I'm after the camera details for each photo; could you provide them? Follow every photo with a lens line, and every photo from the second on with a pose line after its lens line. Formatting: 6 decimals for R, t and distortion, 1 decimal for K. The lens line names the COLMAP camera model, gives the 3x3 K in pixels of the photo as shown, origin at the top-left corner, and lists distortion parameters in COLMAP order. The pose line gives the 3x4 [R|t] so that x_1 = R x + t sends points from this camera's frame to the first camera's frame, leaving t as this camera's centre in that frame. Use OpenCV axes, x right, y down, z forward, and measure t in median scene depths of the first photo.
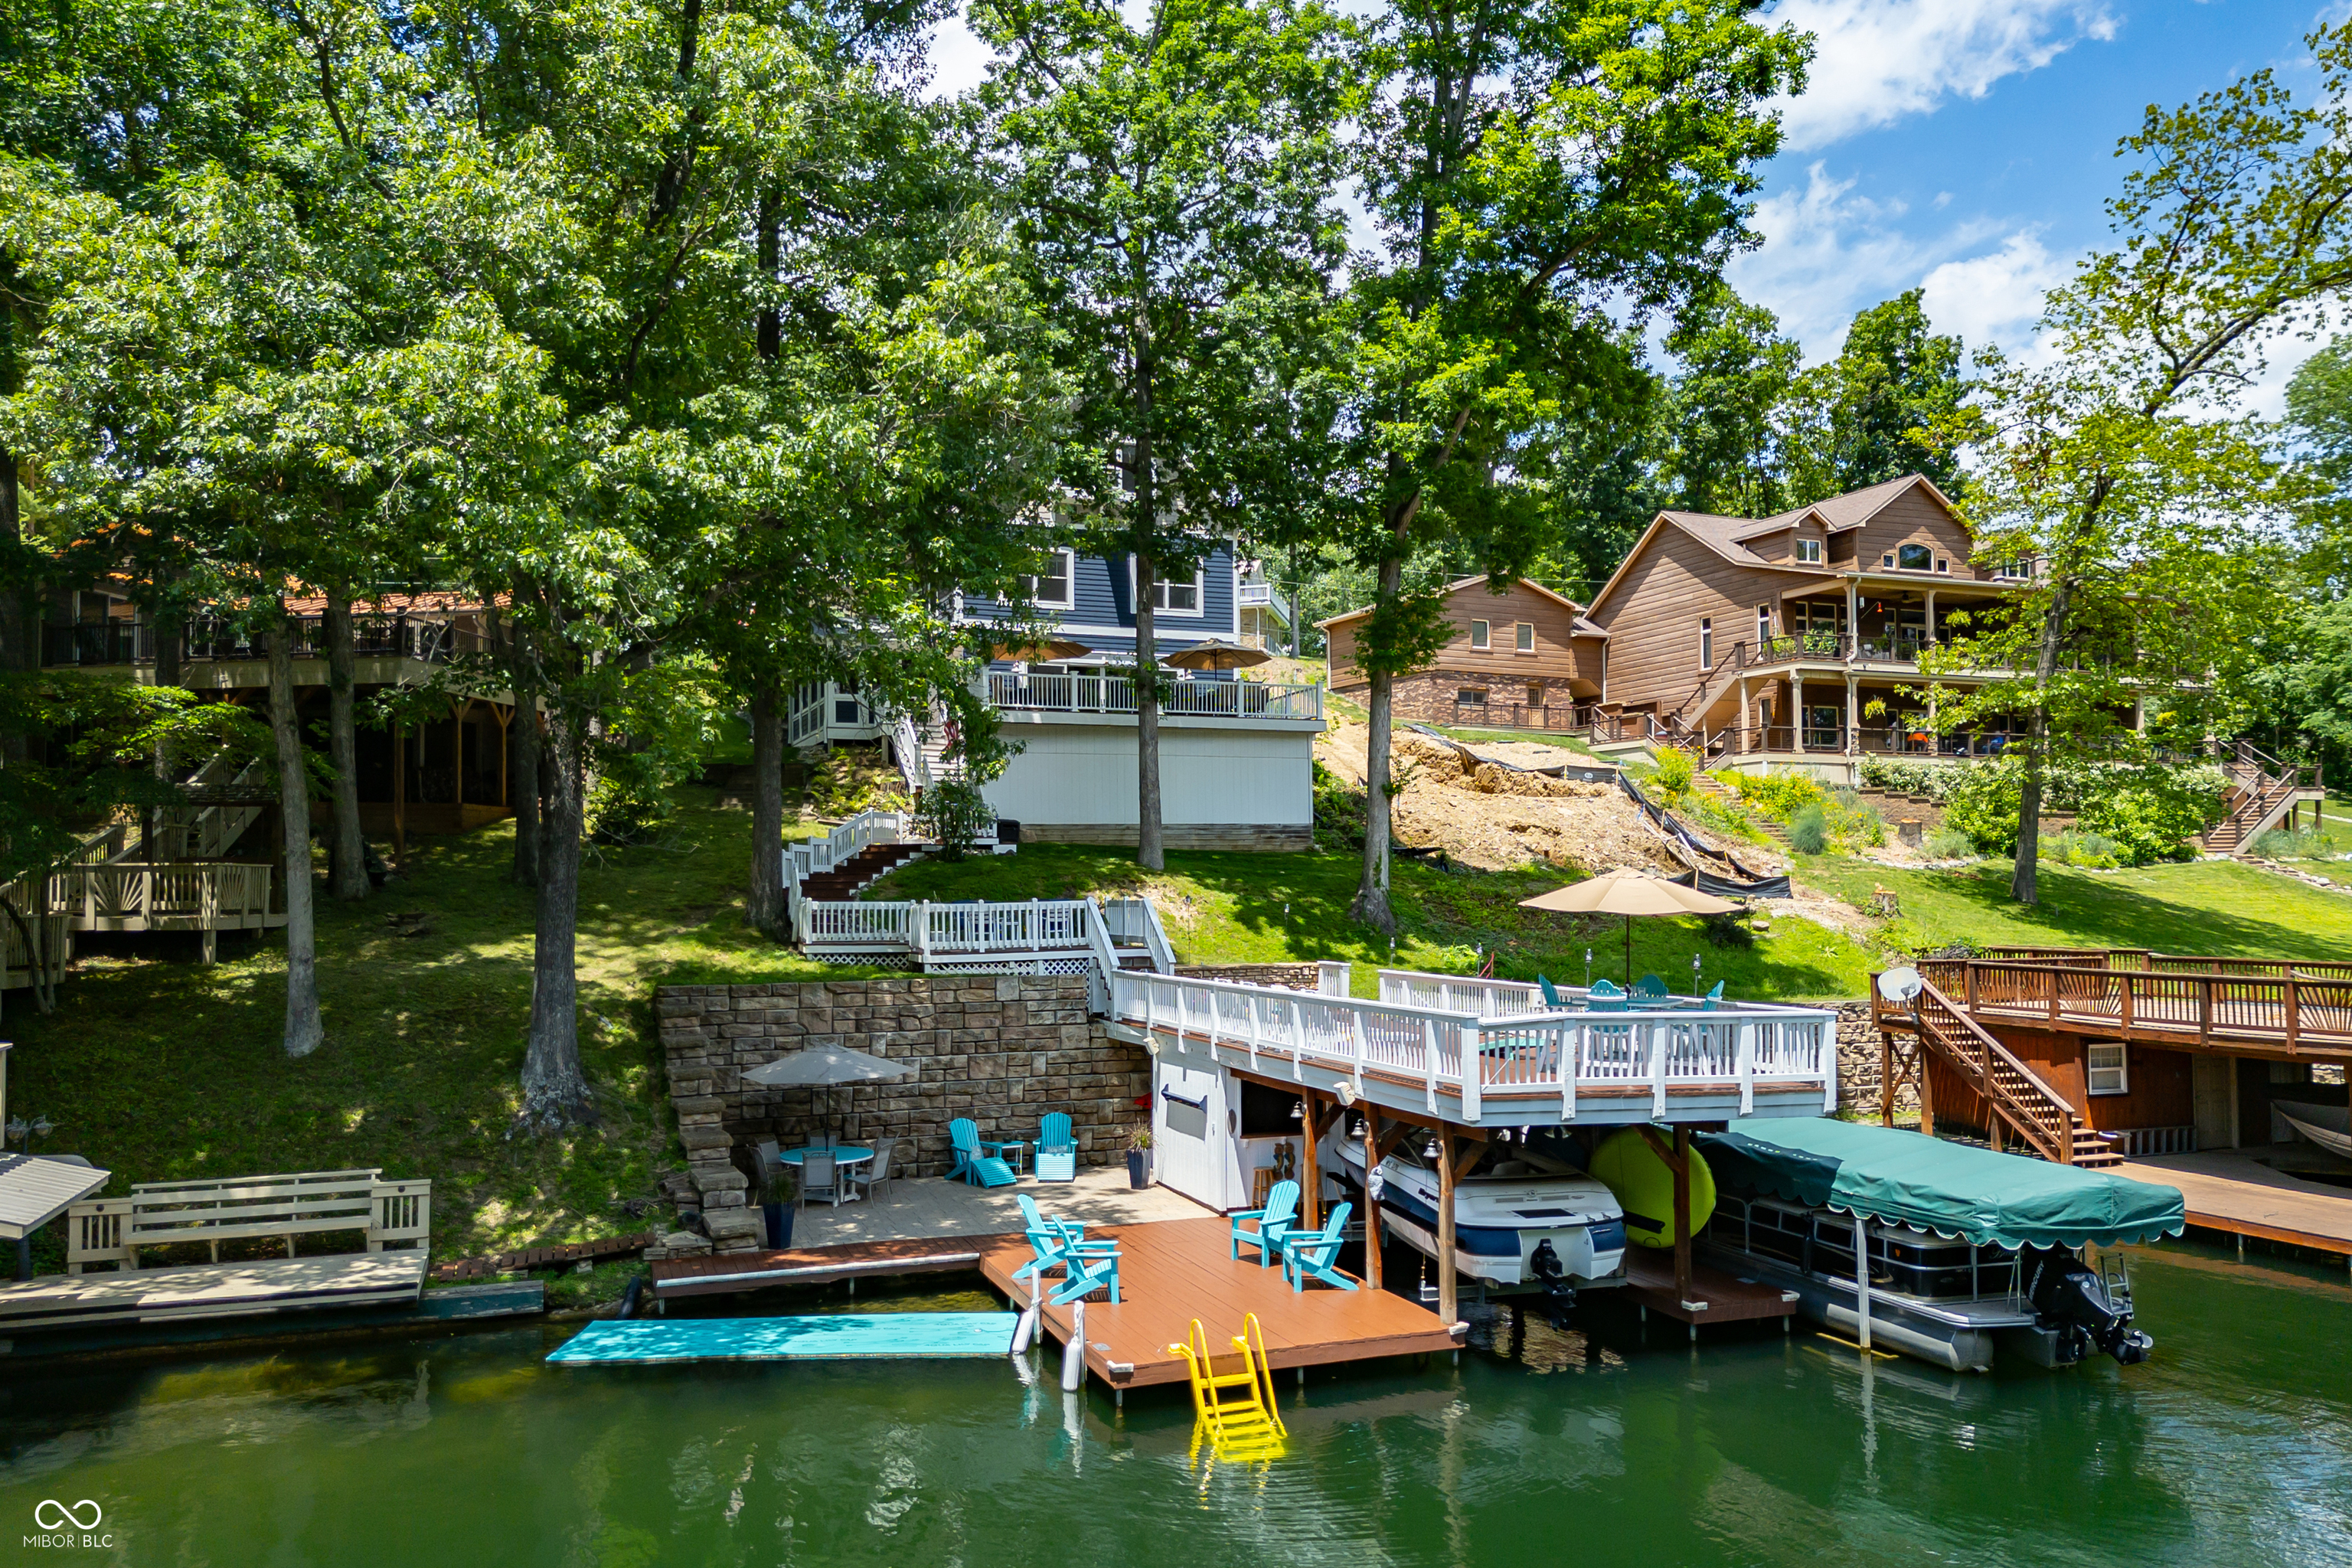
lens RADIAL K [[1614.7, 0, 1136.6], [0, 1614.7, 910.8], [0, 0, 1]] dist [0.054981, -0.050222]
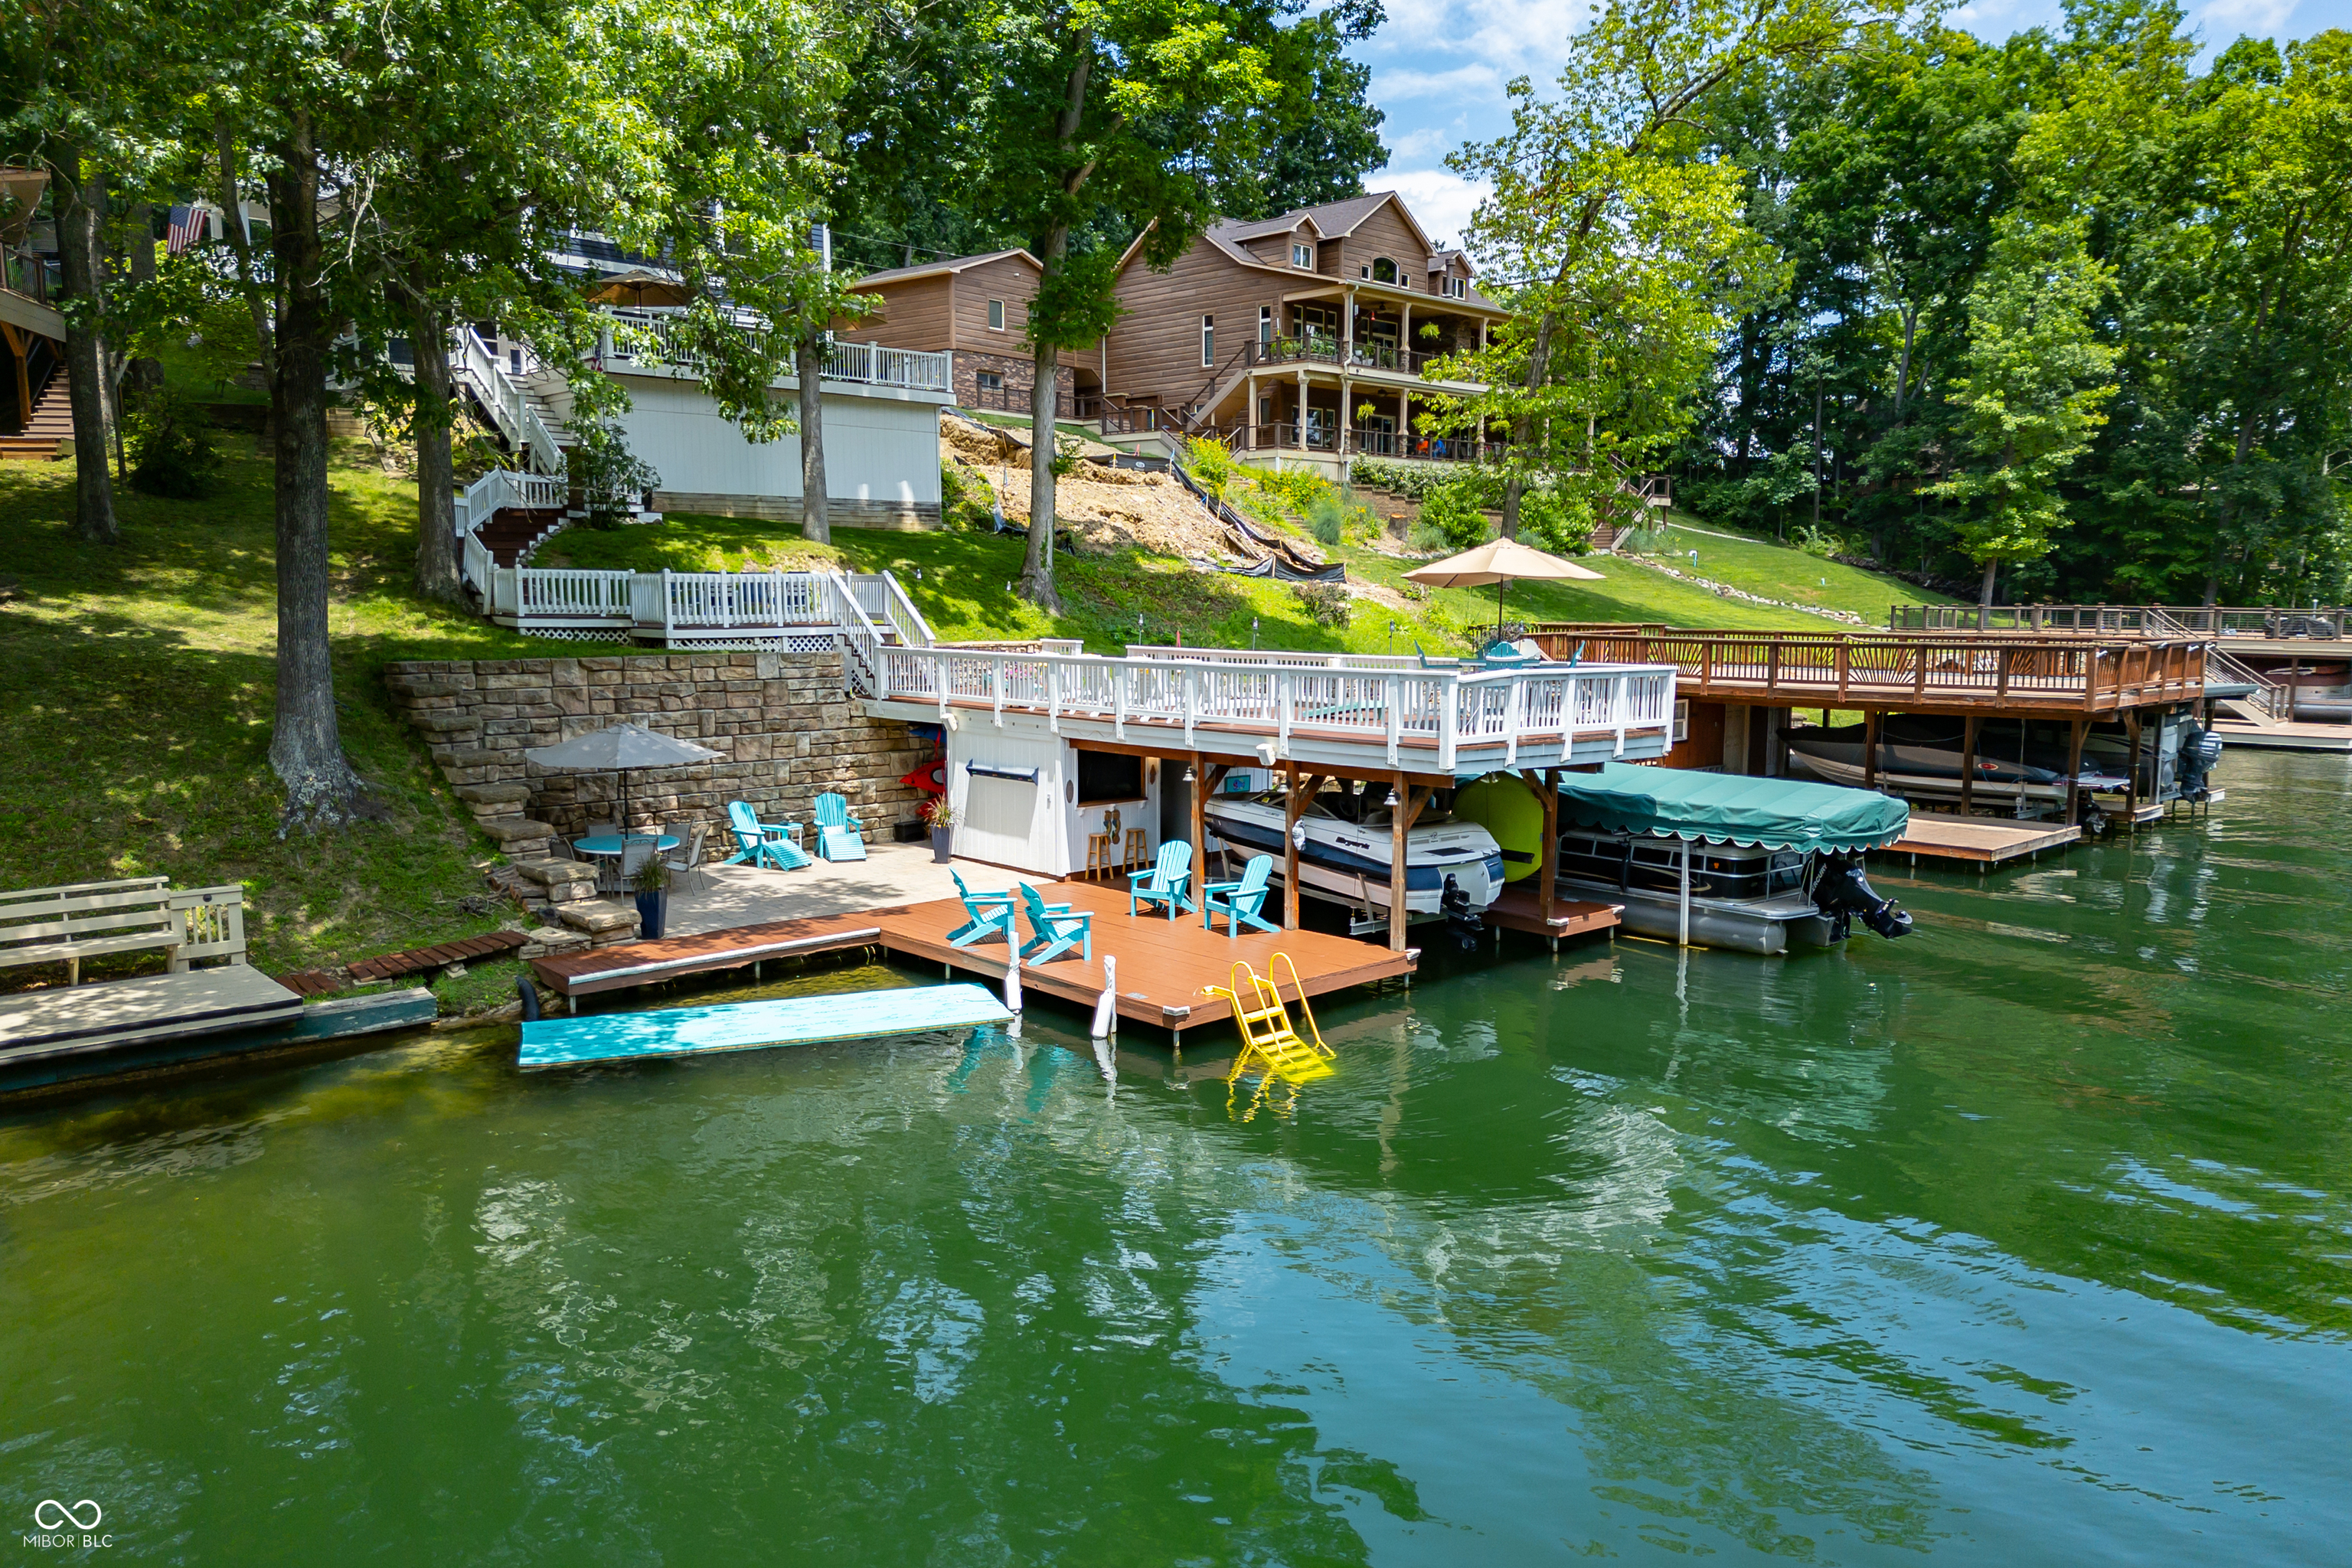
lens RADIAL K [[1614.7, 0, 1129.7], [0, 1614.7, 844.2], [0, 0, 1]] dist [0.054981, -0.050222]
pose [[0.925978, -0.049370, 0.374335, -0.283982], [-0.006100, 0.989329, 0.145569, 0.014339], [-0.377527, -0.137077, 0.915796, 0.041042]]
